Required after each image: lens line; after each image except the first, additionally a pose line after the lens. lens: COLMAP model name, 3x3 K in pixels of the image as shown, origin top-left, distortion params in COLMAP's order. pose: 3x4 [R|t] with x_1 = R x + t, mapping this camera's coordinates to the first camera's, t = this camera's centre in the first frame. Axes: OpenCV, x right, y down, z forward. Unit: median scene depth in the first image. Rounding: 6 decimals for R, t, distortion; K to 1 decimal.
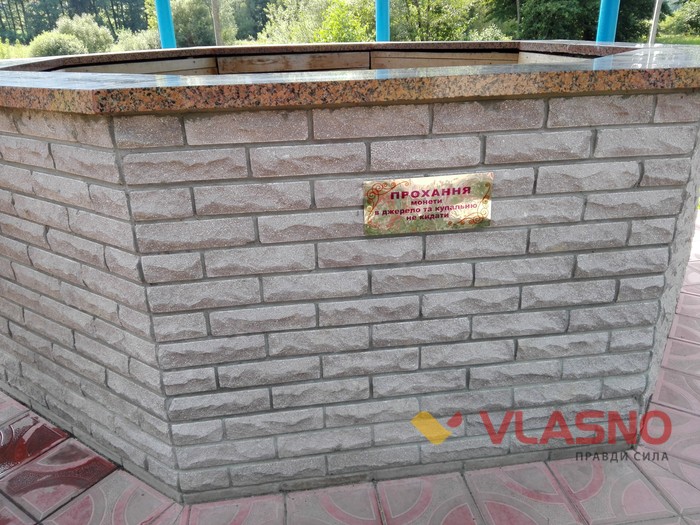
lens RADIAL K [[549.3, 0, 350.0], [0, 549.3, 262.5], [0, 0, 1]] dist [0.066756, -0.118293]
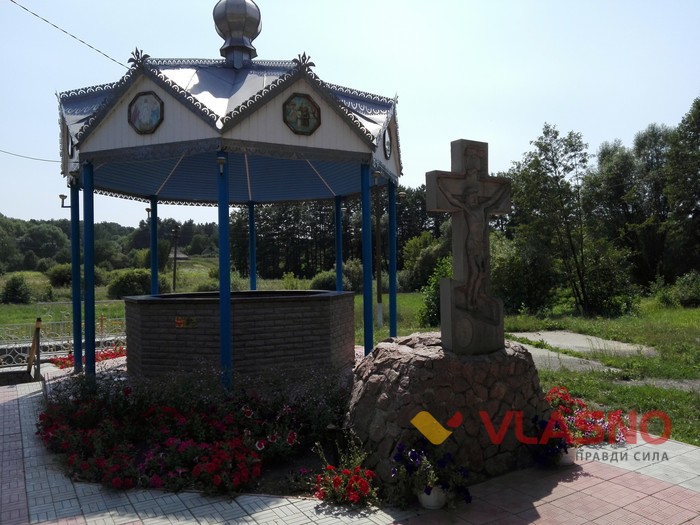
lens RADIAL K [[549.3, 0, 350.0], [0, 549.3, 262.5], [0, 0, 1]] dist [0.066756, -0.118293]
pose [[0.890625, -0.005115, -0.454709, 0.123411], [-0.174744, 0.919311, -0.352607, 0.030031], [0.419823, 0.393499, 0.817868, -0.090652]]
